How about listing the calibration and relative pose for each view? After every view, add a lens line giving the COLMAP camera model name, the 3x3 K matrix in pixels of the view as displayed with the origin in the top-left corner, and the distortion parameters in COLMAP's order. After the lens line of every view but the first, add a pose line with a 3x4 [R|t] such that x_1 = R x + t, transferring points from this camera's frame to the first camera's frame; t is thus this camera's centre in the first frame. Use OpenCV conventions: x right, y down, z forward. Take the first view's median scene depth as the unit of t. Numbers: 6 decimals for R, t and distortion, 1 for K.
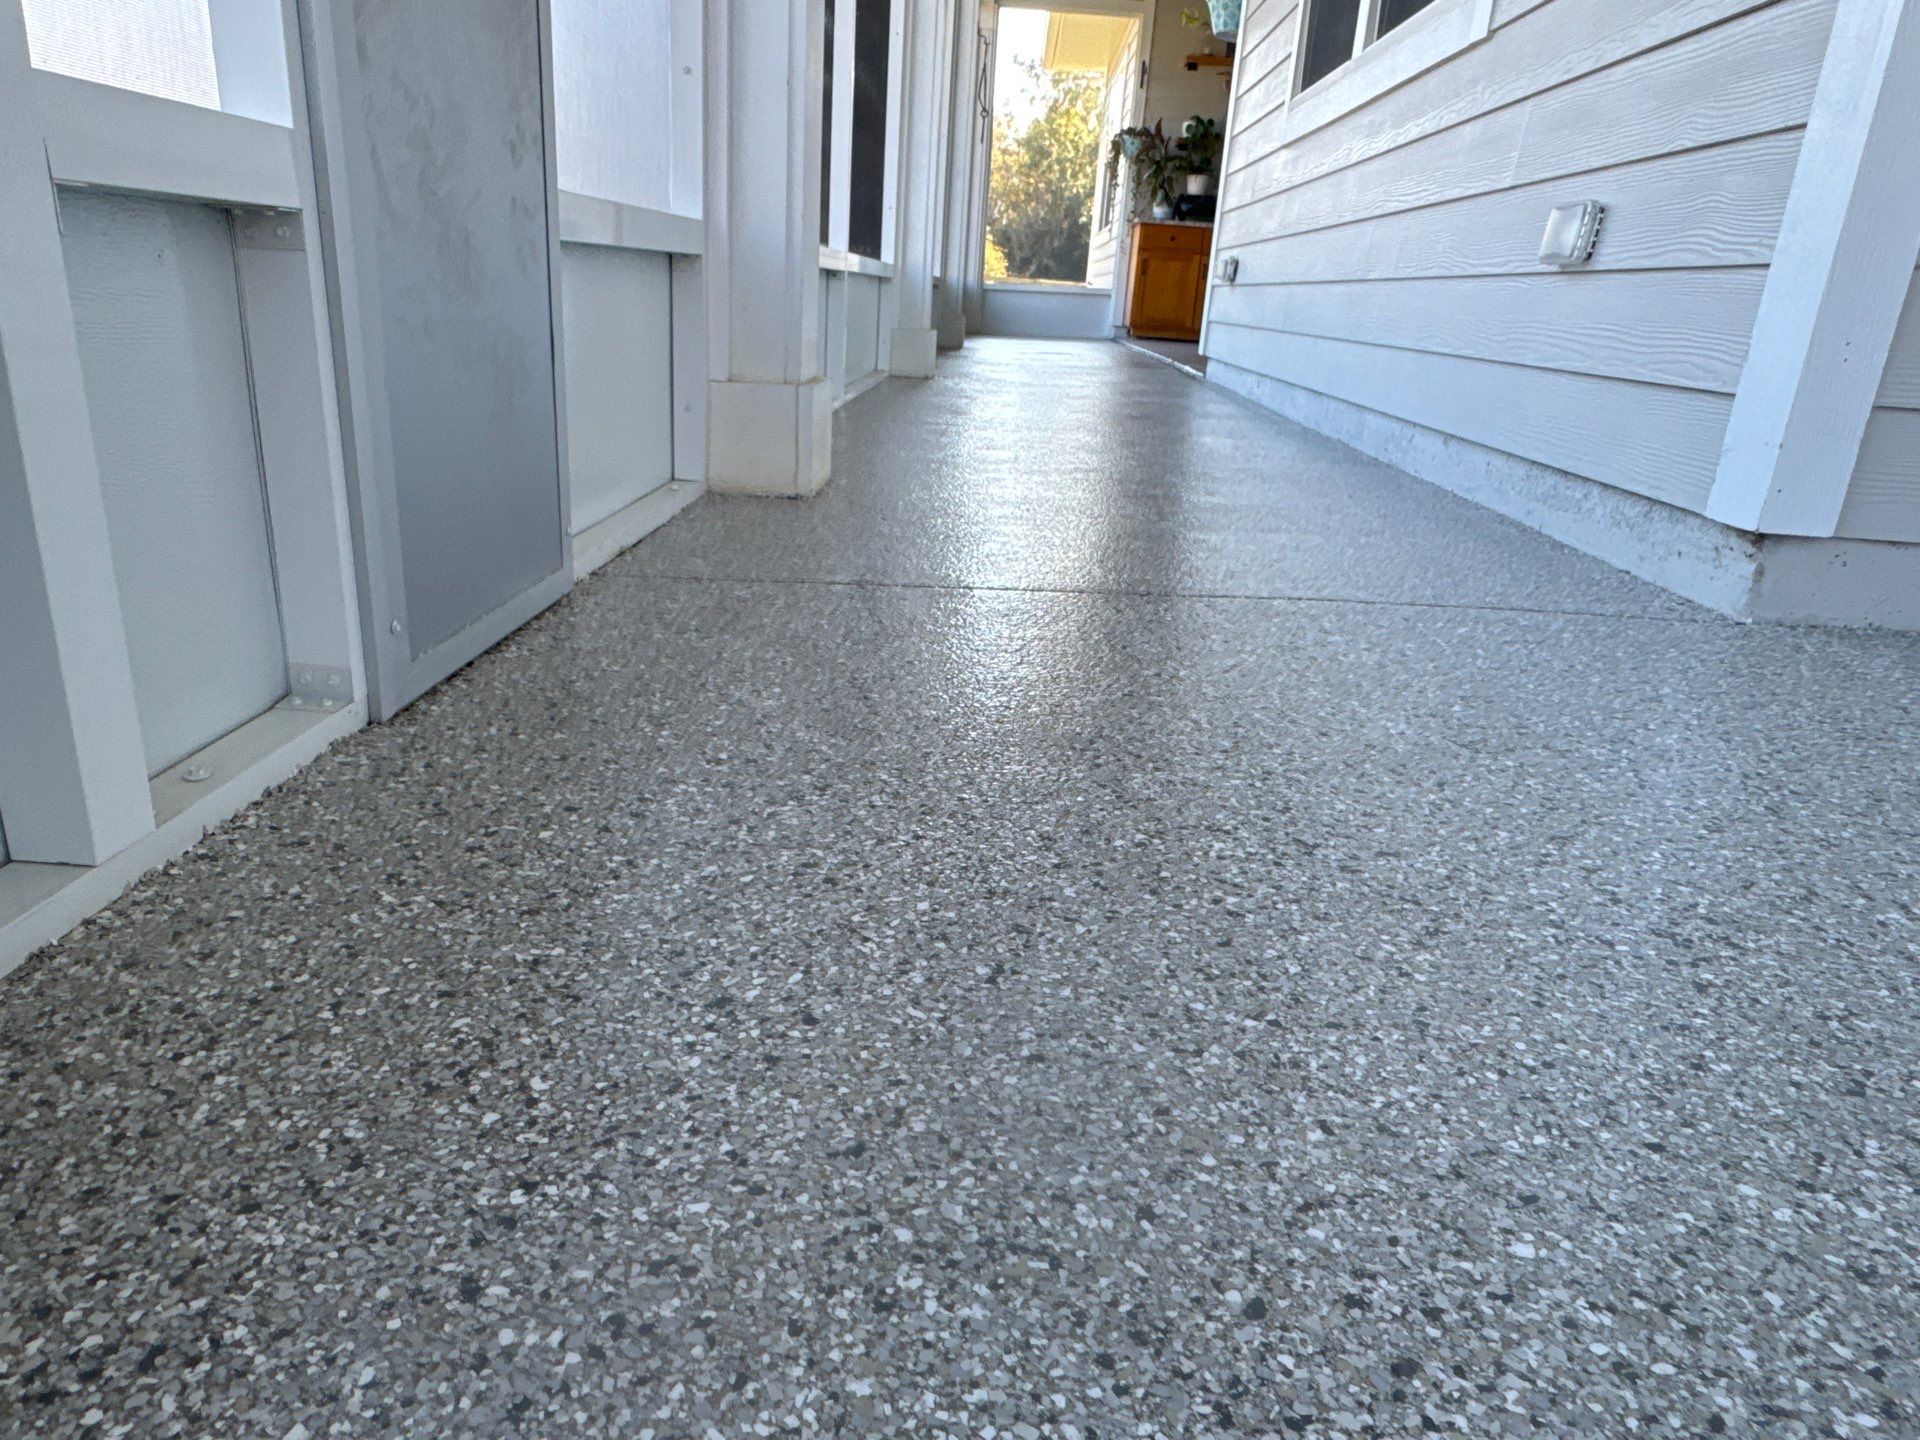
lens RADIAL K [[1211.9, 0, 955.0], [0, 1211.9, 724.4], [0, 0, 1]] dist [-0.007975, 0.000054]
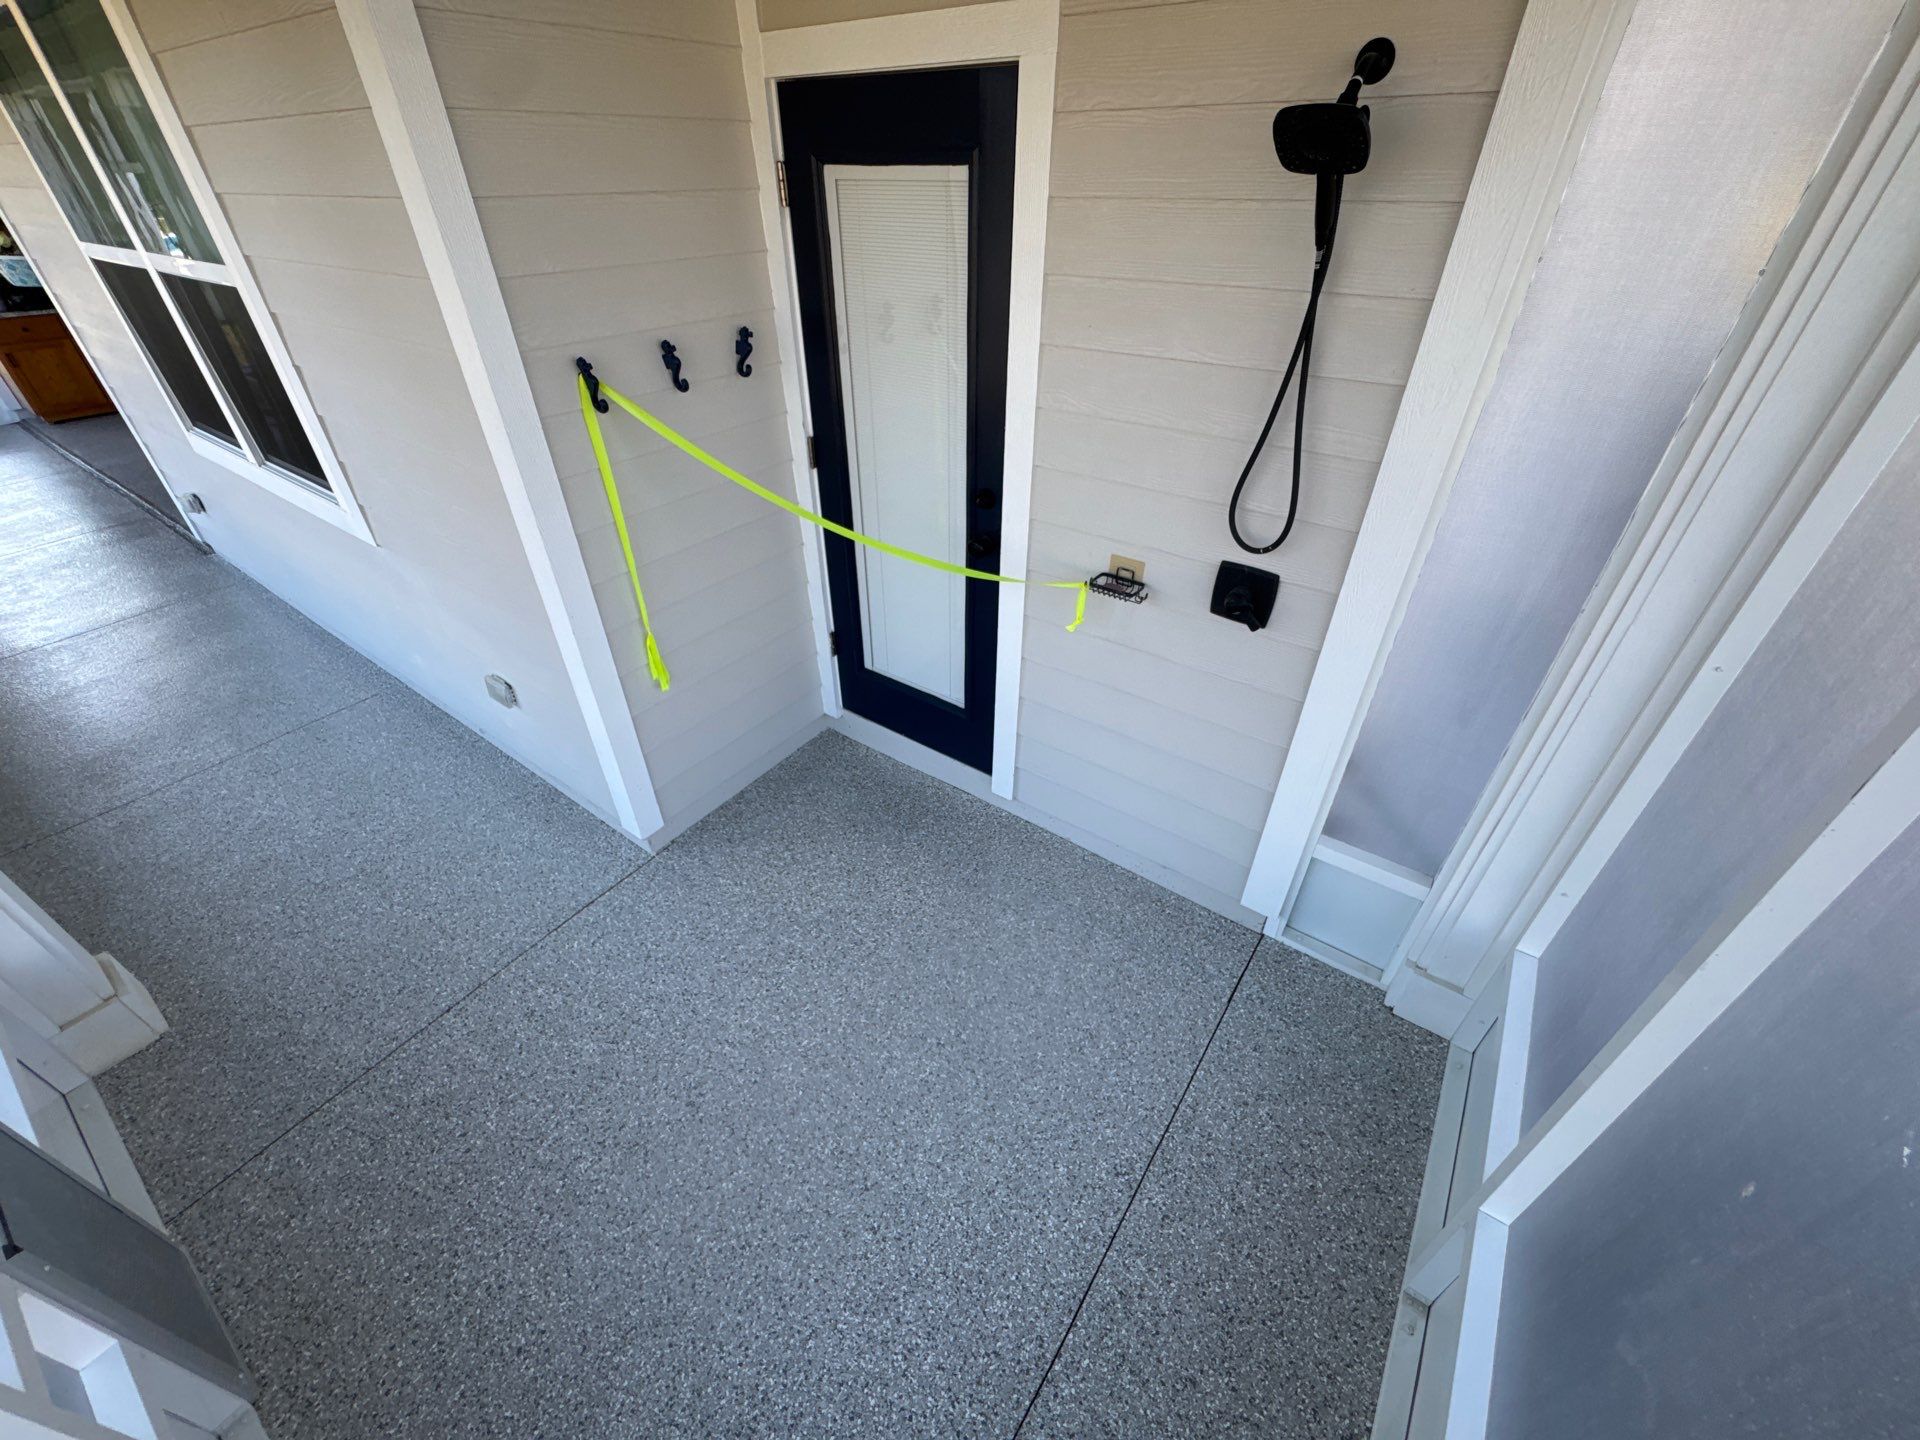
lens RADIAL K [[763.5, 0, 949.6], [0, 763.5, 727.2], [0, 0, 1]] dist [-0.004126, 0.000643]
pose [[0.550605, -0.544087, 0.633091, 0.015697], [0.312056, 0.837577, 0.448426, -0.281330], [-0.774245, -0.049346, 0.630959, -0.205610]]
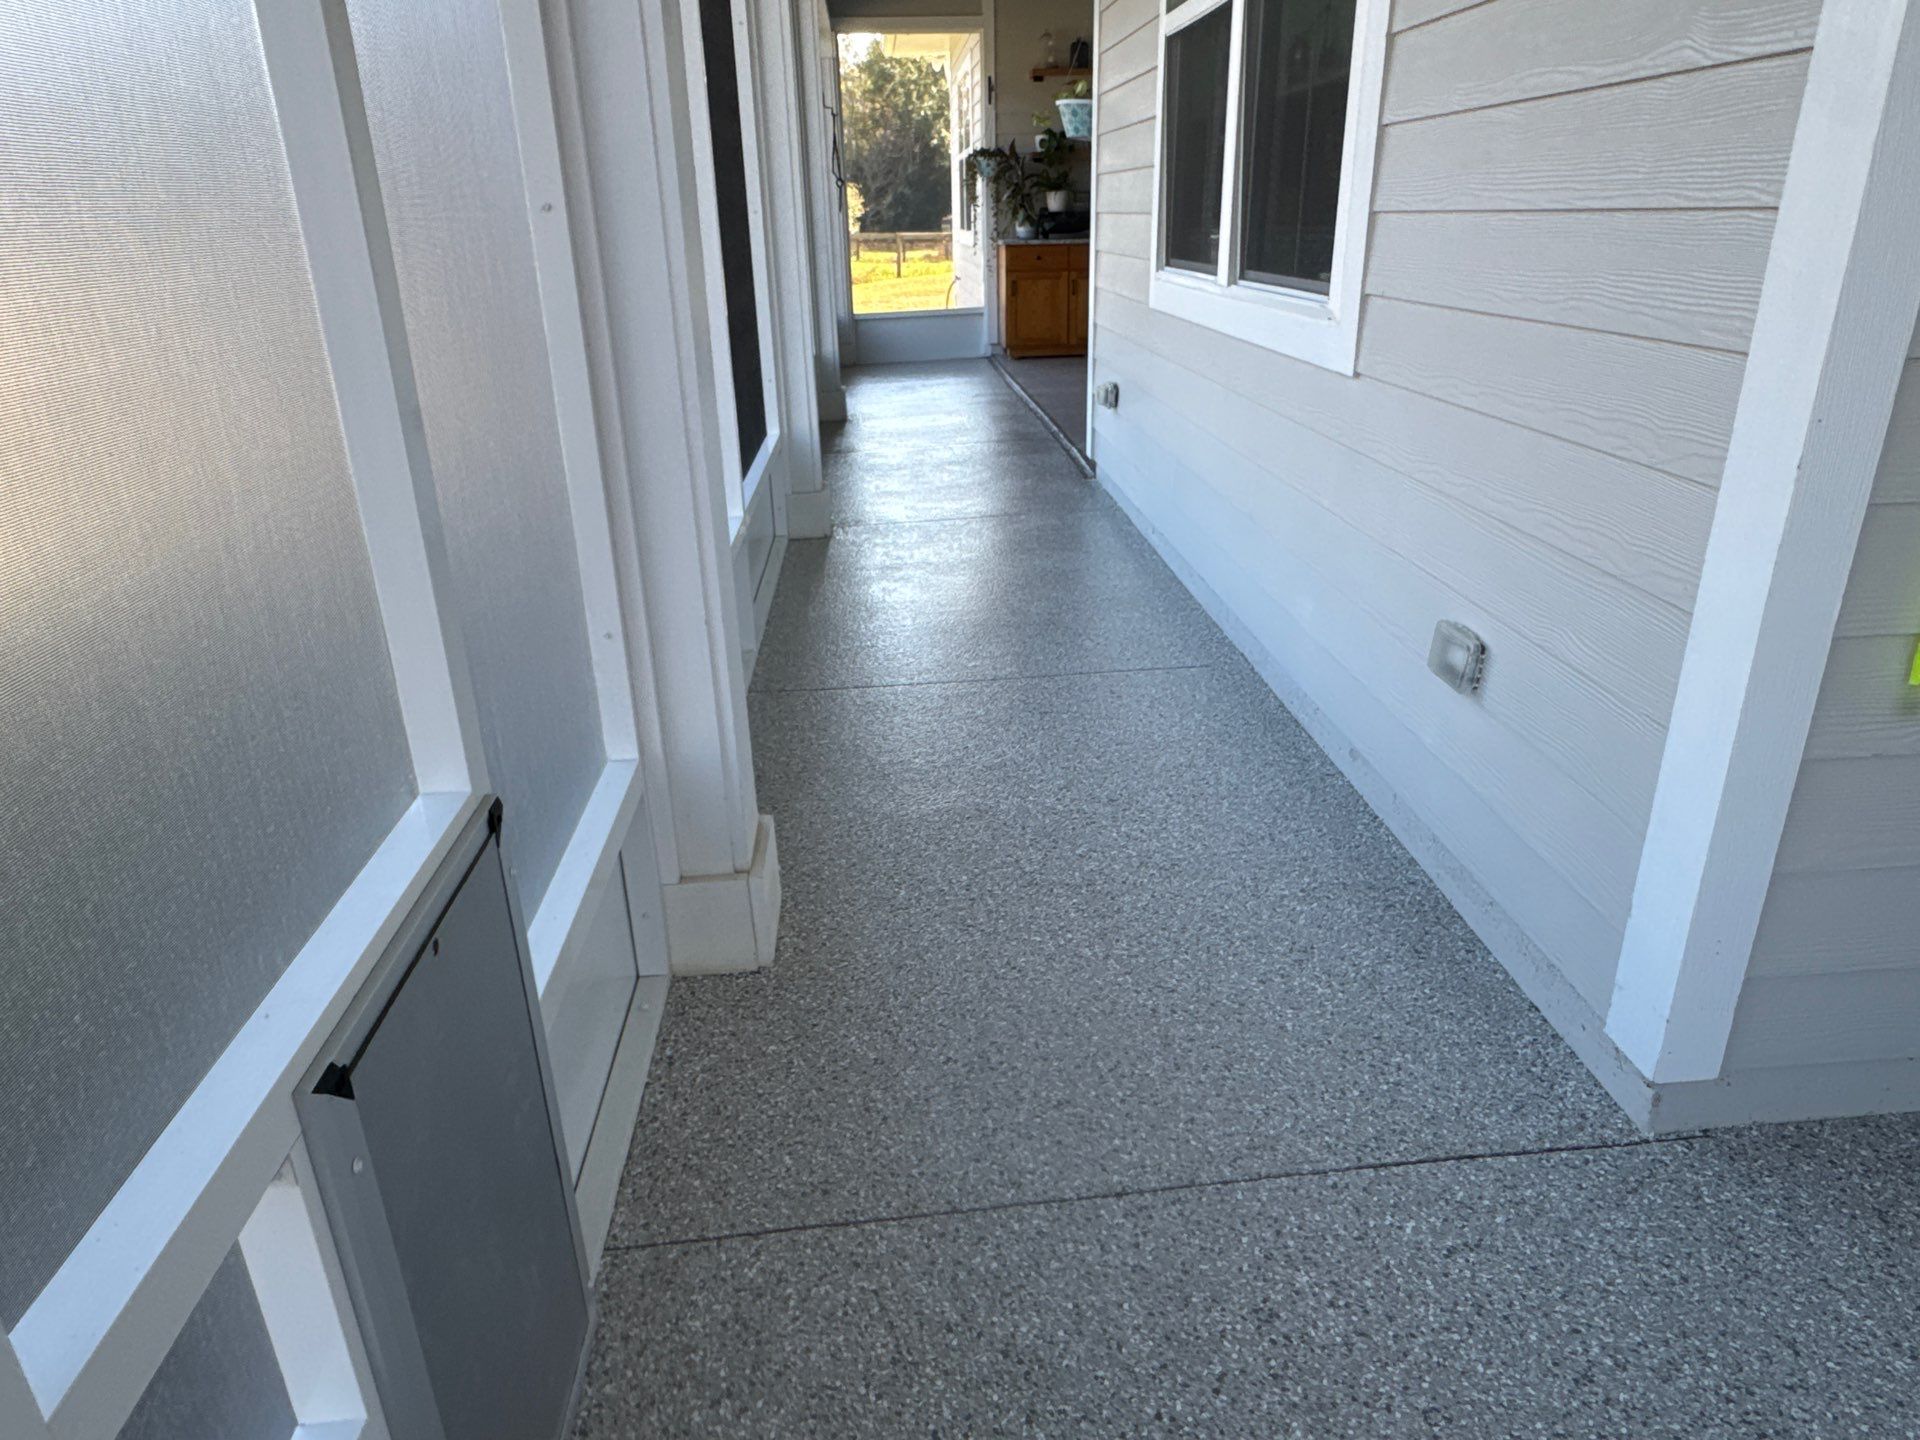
lens RADIAL K [[1211.9, 0, 956.1], [0, 1211.9, 713.7], [0, 0, 1]] dist [-0.007975, 0.000054]
pose [[0.990314, -0.120400, 0.069154, -0.003711], [0.116637, 0.991588, 0.056119, -0.183188], [-0.075329, -0.047510, 0.996026, -0.014798]]
